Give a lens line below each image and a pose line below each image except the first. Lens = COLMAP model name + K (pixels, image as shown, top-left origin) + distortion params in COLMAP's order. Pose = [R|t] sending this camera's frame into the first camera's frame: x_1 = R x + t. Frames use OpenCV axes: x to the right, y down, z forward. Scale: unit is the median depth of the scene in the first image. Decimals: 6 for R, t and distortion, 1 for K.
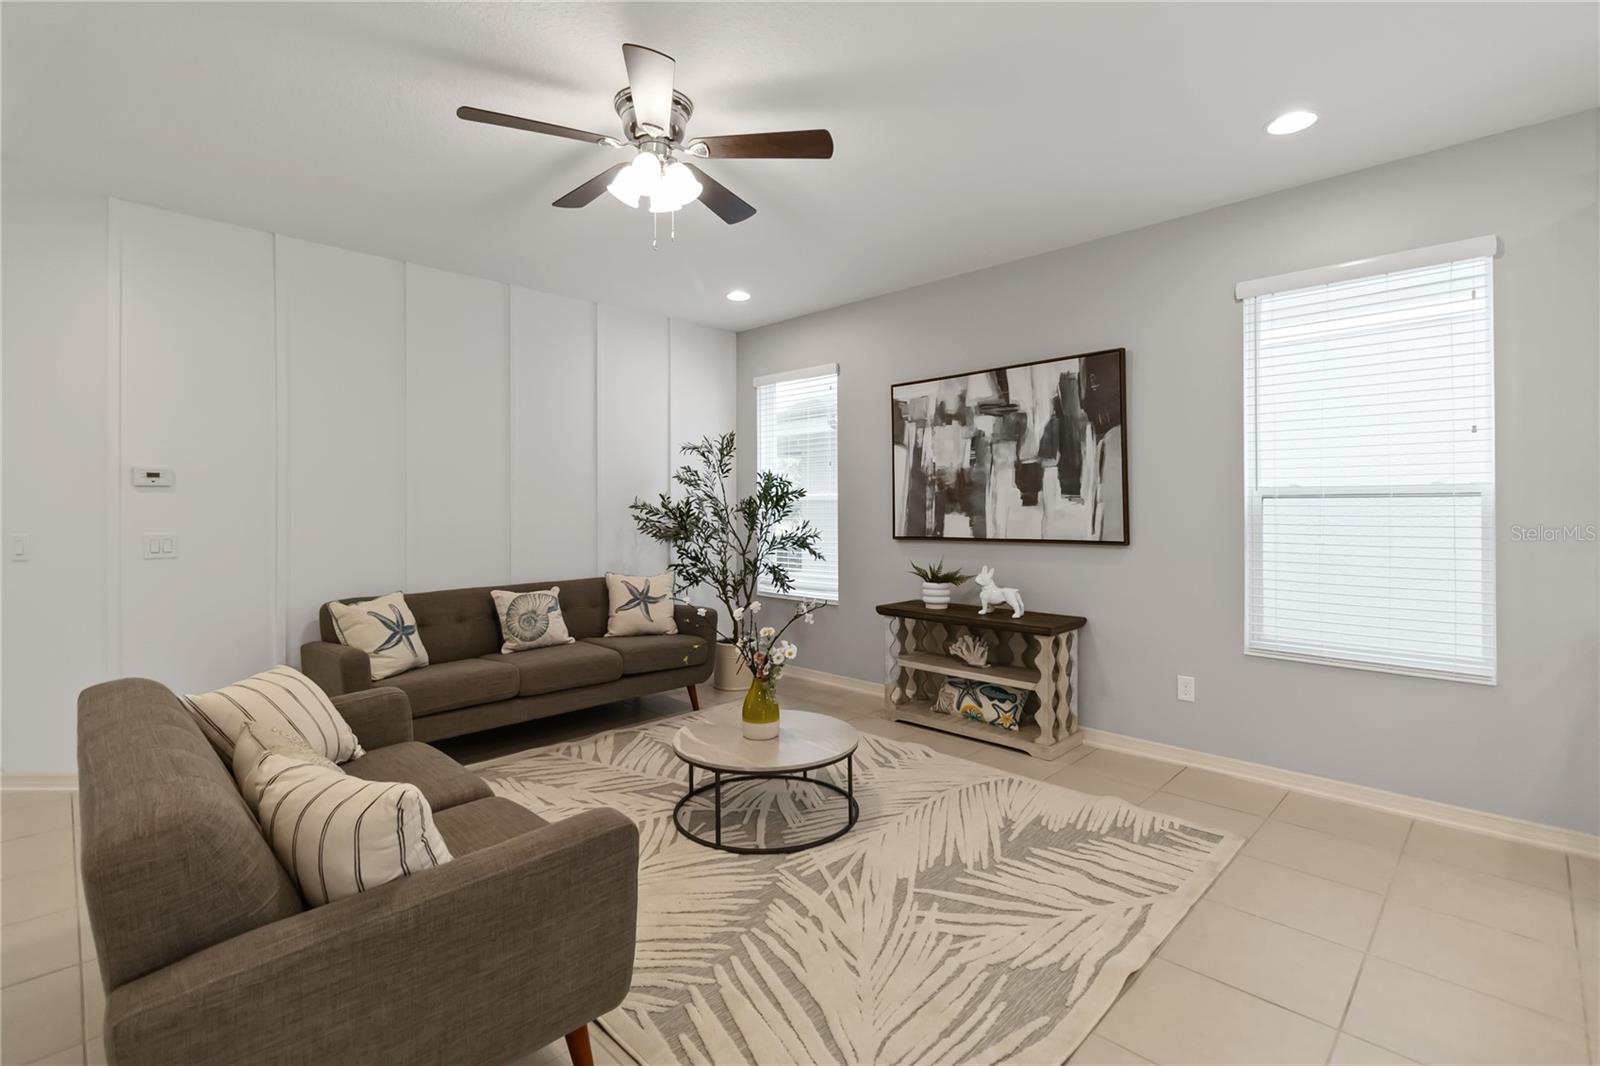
lens RADIAL K [[741.9, 0, 788.9], [0, 741.9, 499.7], [0, 0, 1]] dist [-0.004711, -0.001053]
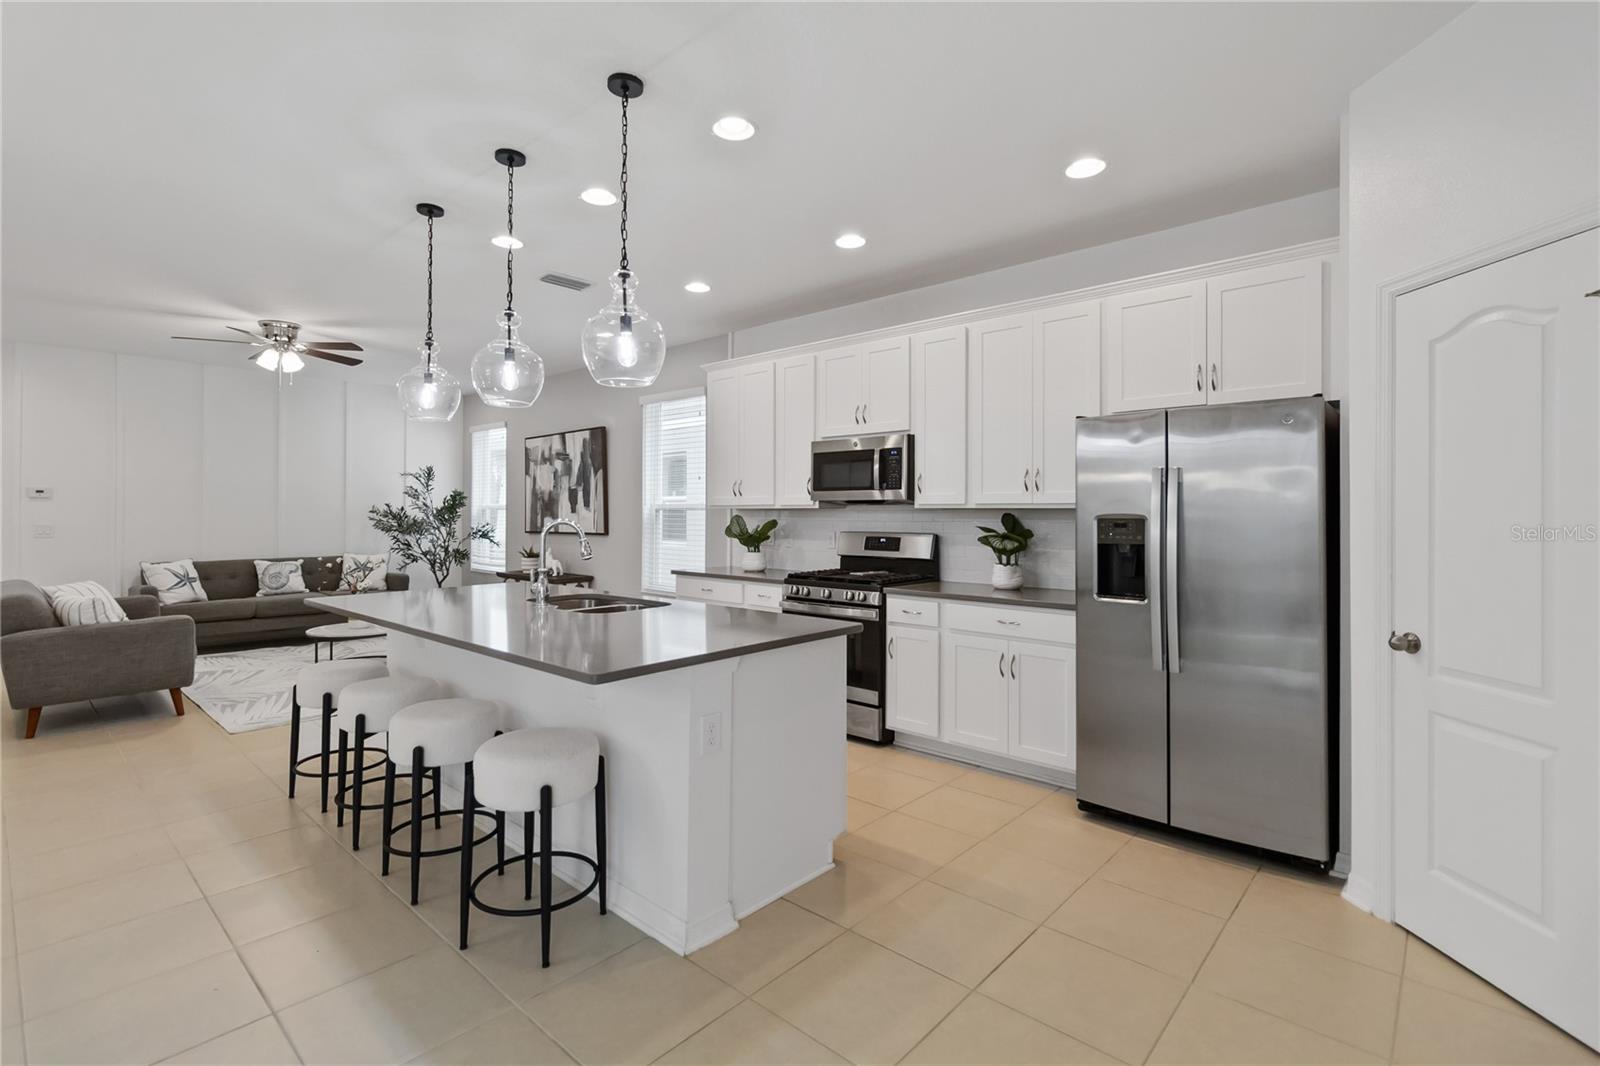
lens RADIAL K [[741.9, 0, 799.6], [0, 741.9, 509.6], [0, 0, 1]] dist [-0.004711, -0.001053]
pose [[0.998349, 0.008612, 0.056789, 0.753652], [-0.008852, 0.999953, 0.003970, -0.011332], [-0.056752, -0.004466, 0.998378, -0.765919]]
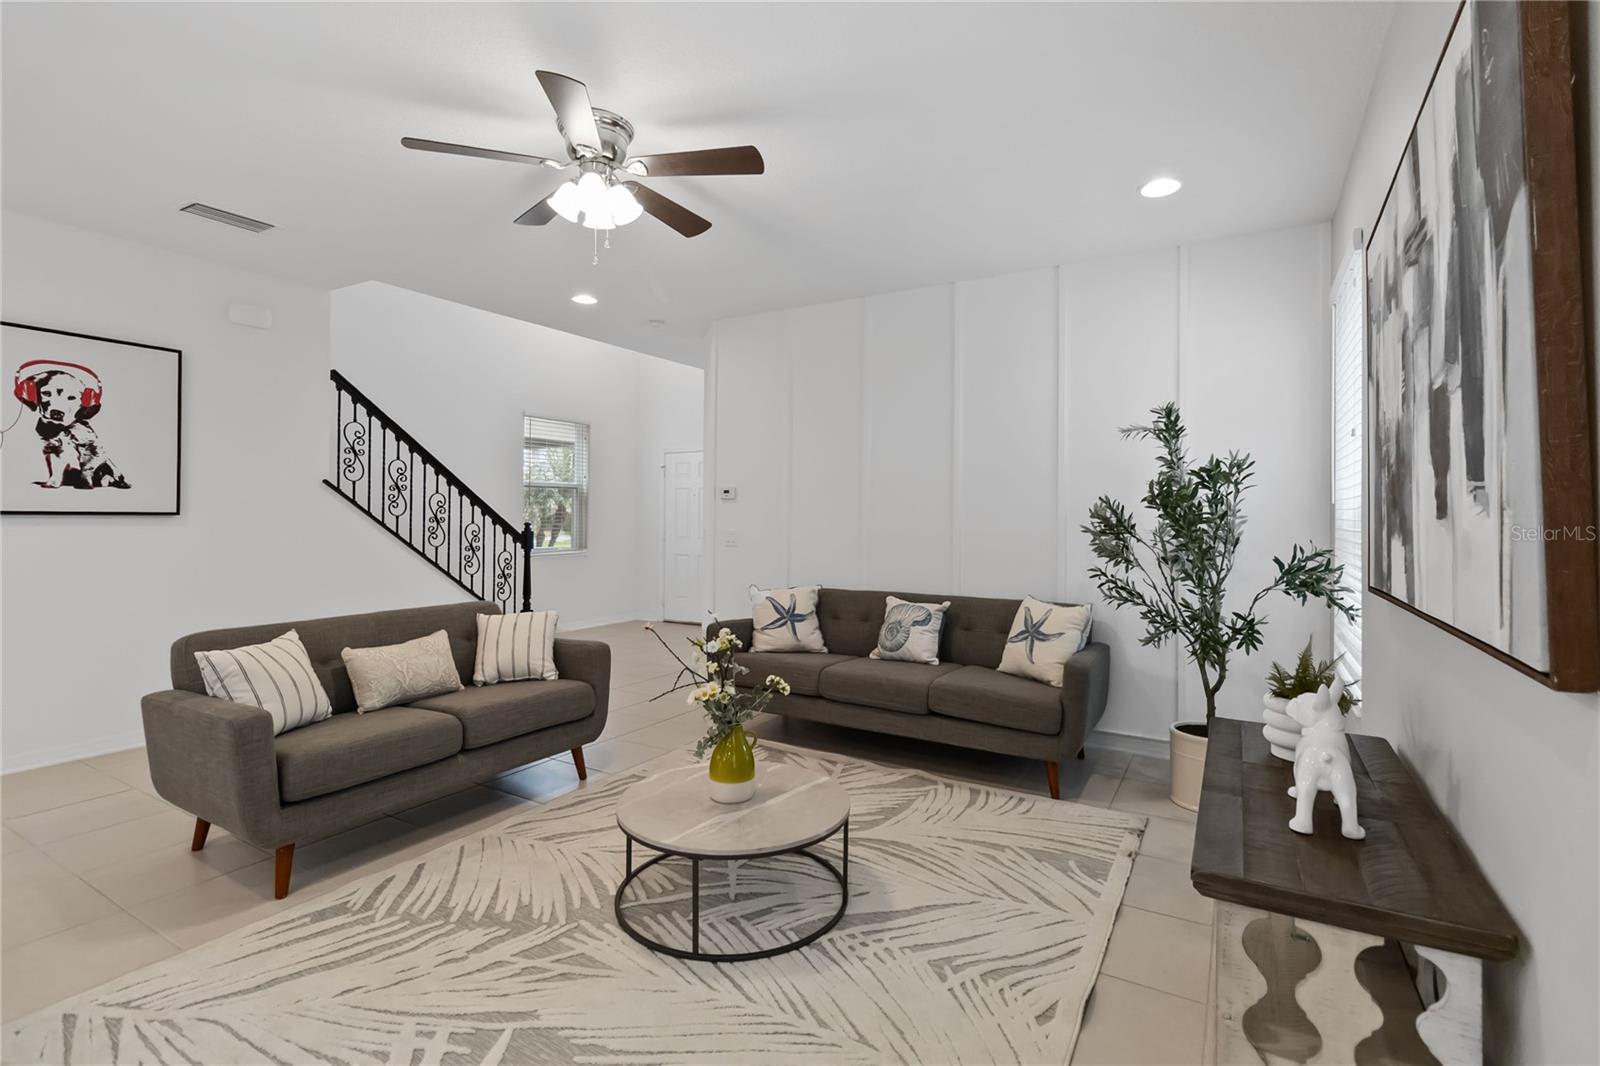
lens RADIAL K [[741.9, 0, 810.8], [0, 741.9, 506.4], [0, 0, 1]] dist [-0.004711, -0.001053]
pose [[0.248389, -0.004648, -0.968649, 0.566631], [0.003144, 0.999987, -0.003992, 0.003251], [0.968655, -0.002054, 0.248401, 0.650701]]
